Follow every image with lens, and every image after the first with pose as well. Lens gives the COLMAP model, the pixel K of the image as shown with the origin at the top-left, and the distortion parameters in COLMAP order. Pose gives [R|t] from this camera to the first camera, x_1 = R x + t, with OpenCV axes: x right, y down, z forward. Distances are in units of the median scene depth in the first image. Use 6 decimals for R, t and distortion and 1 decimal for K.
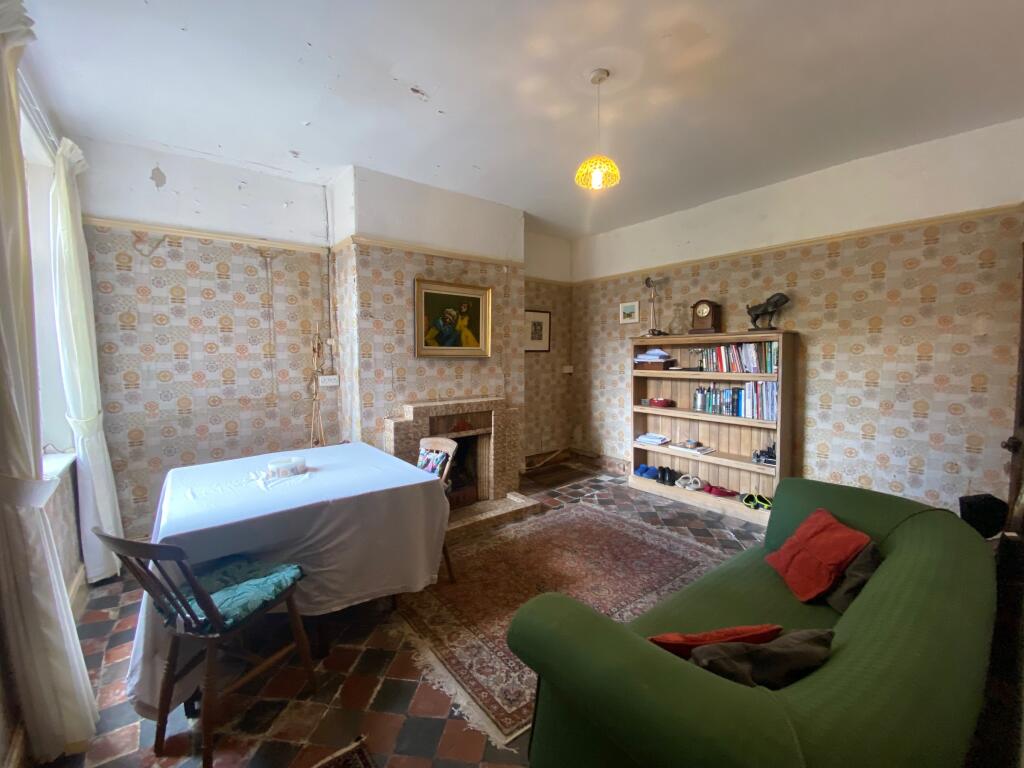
lens RADIAL K [[413.8, 0, 511.1], [0, 413.8, 385.3], [0, 0, 1]] dist [0.031399, -0.024418]
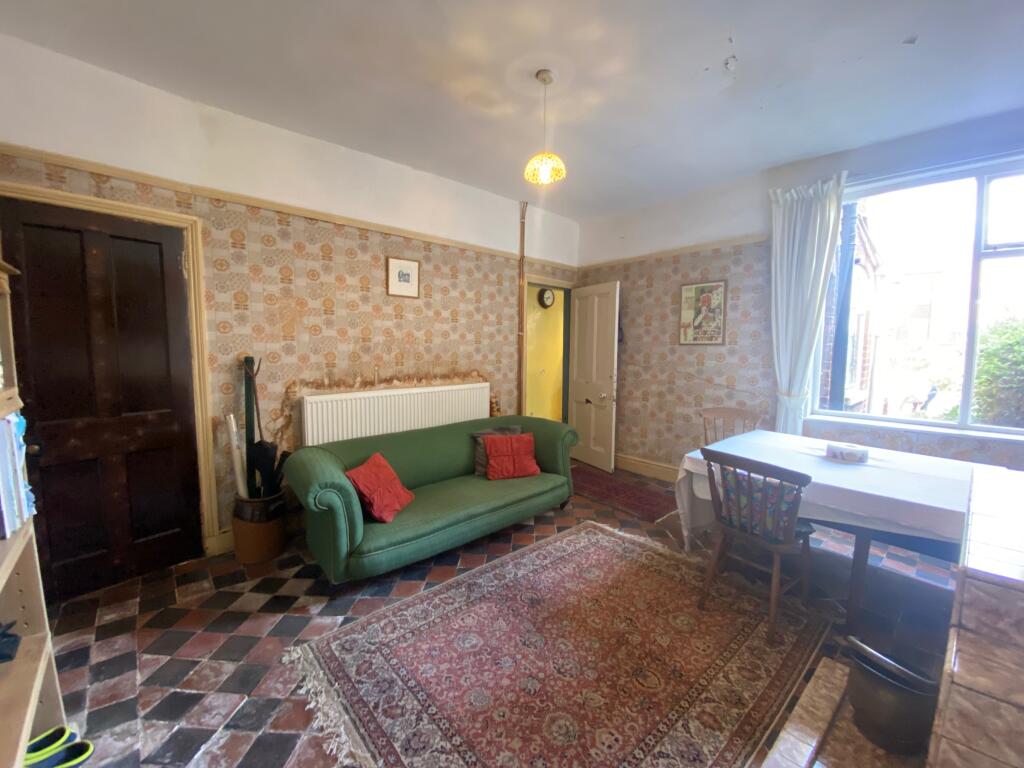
lens RADIAL K [[413.8, 0, 511.1], [0, 413.8, 385.3], [0, 0, 1]] dist [0.031399, -0.024418]
pose [[-0.998352, 0.004434, -0.057216, 0.208347], [-0.005228, 0.985838, 0.167622, -0.080855], [0.057148, 0.167645, -0.984190, 1.236602]]
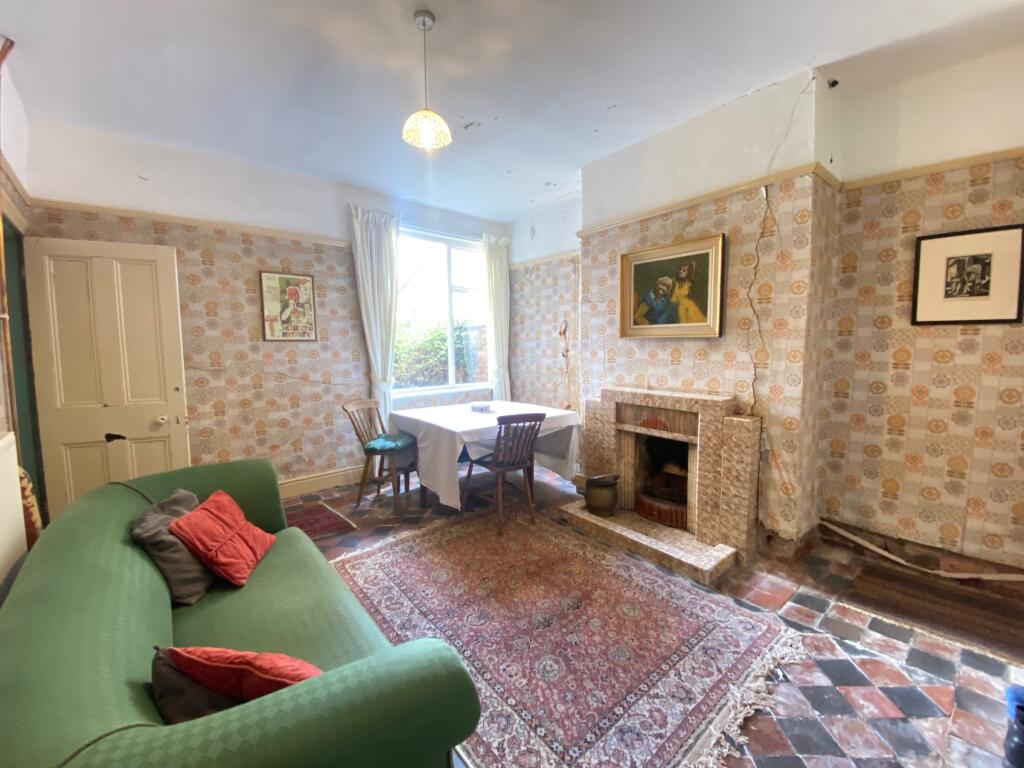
lens RADIAL K [[413.8, 0, 511.1], [0, 413.8, 385.3], [0, 0, 1]] dist [0.031399, -0.024418]
pose [[0.031824, 0.106501, -0.993803, 0.675354], [-0.066419, 0.992334, 0.104217, -0.040334], [0.997284, 0.062690, 0.038654, 0.684226]]
